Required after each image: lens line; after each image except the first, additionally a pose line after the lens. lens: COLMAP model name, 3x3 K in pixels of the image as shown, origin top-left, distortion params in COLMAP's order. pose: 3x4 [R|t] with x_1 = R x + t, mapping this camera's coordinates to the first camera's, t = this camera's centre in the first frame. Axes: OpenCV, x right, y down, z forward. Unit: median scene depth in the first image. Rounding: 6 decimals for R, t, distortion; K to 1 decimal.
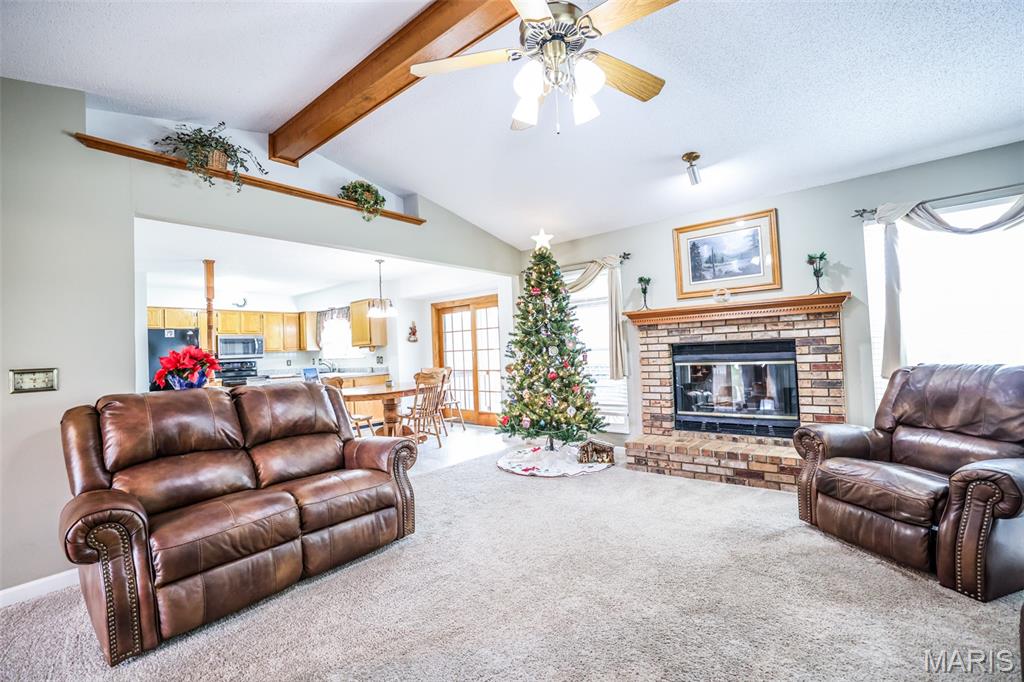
lens RADIAL K [[444.9, 0, 519.9], [0, 444.9, 331.1], [0, 0, 1]] dist [-0.051472, 0.020600]
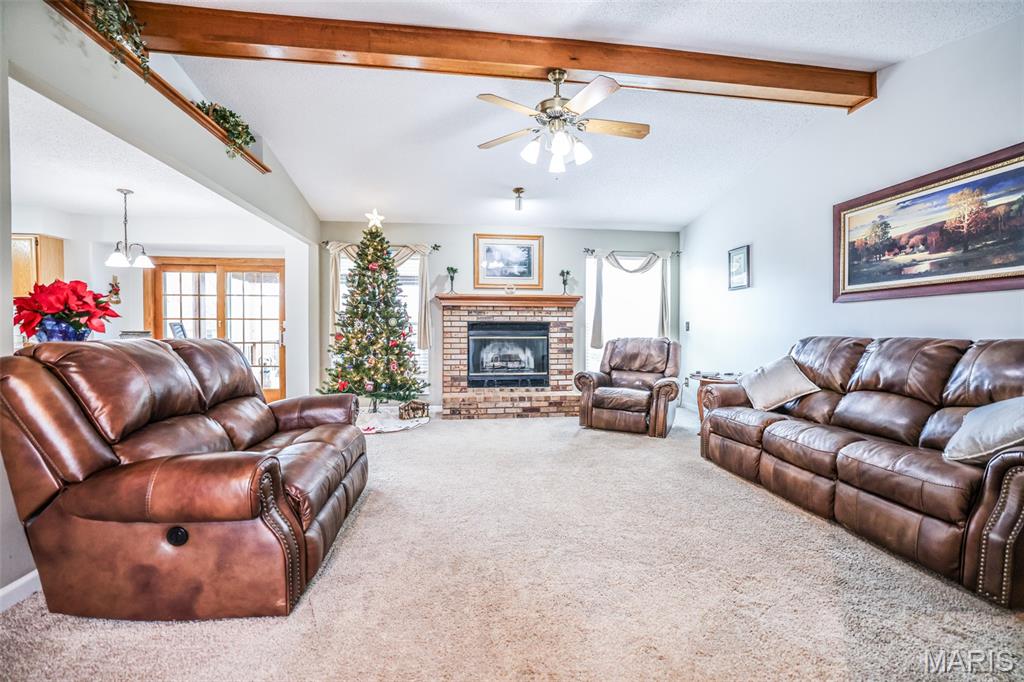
lens RADIAL K [[444.9, 0, 519.9], [0, 444.9, 331.1], [0, 0, 1]] dist [-0.051472, 0.020600]
pose [[0.671348, 0.042192, 0.739940, -0.588735], [-0.061539, 0.998104, -0.001078, 0.054566], [-0.738583, -0.044811, 0.672672, 0.009279]]
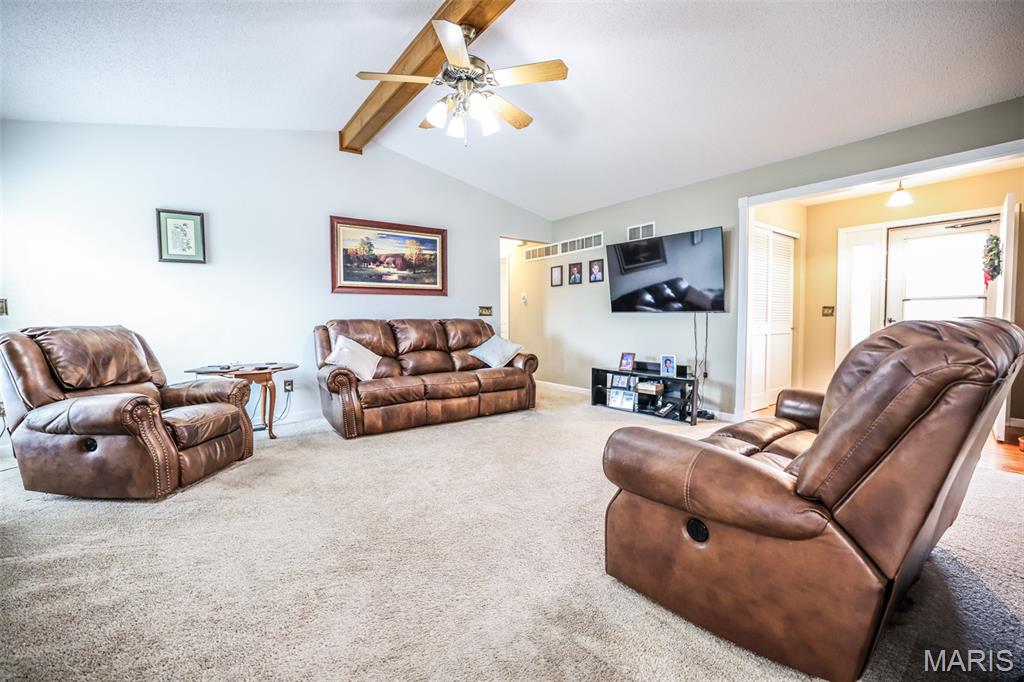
lens RADIAL K [[444.9, 0, 519.9], [0, 444.9, 331.1], [0, 0, 1]] dist [-0.051472, 0.020600]
pose [[-0.971695, 0.036766, 0.233360, -0.209192], [0.032750, 0.999242, -0.021061, 0.097172], [-0.233957, -0.012823, -0.972162, 1.210739]]
